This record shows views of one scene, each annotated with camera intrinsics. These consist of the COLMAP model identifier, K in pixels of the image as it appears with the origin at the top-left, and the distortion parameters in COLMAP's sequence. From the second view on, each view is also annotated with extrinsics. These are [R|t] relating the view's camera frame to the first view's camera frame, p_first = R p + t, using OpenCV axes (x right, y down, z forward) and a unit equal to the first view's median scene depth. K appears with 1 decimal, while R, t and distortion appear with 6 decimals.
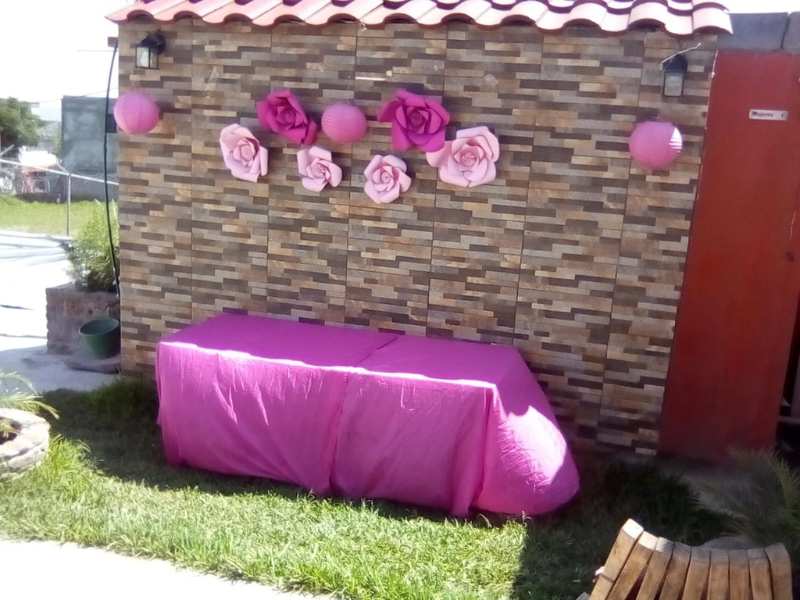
lens RADIAL K [[737.5, 0, 402.1], [0, 737.5, 311.1], [0, 0, 1]] dist [0.101925, -0.179466]
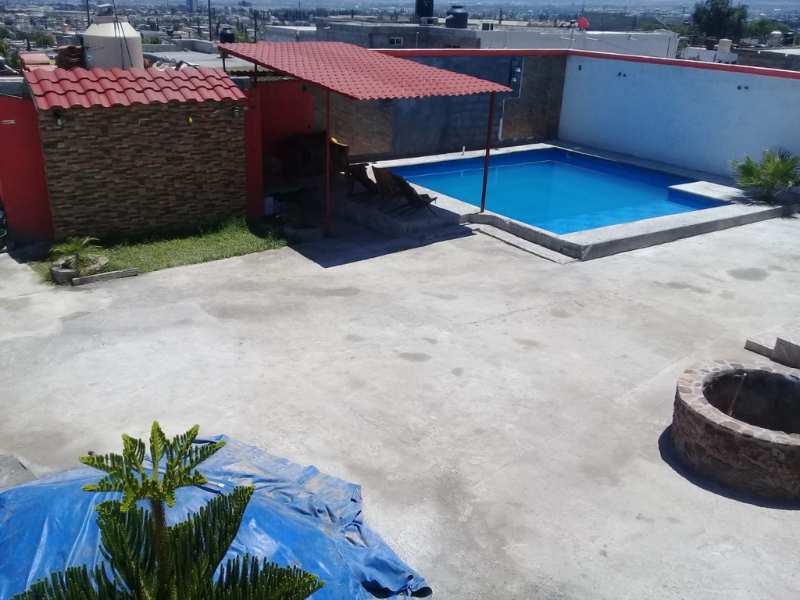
lens RADIAL K [[737.5, 0, 402.1], [0, 737.5, 311.1], [0, 0, 1]] dist [0.101925, -0.179466]
pose [[0.658737, -0.342557, 0.669866, -1.629251], [0.156673, 0.933275, 0.323189, -0.393716], [-0.735880, -0.107947, 0.668452, -1.868384]]
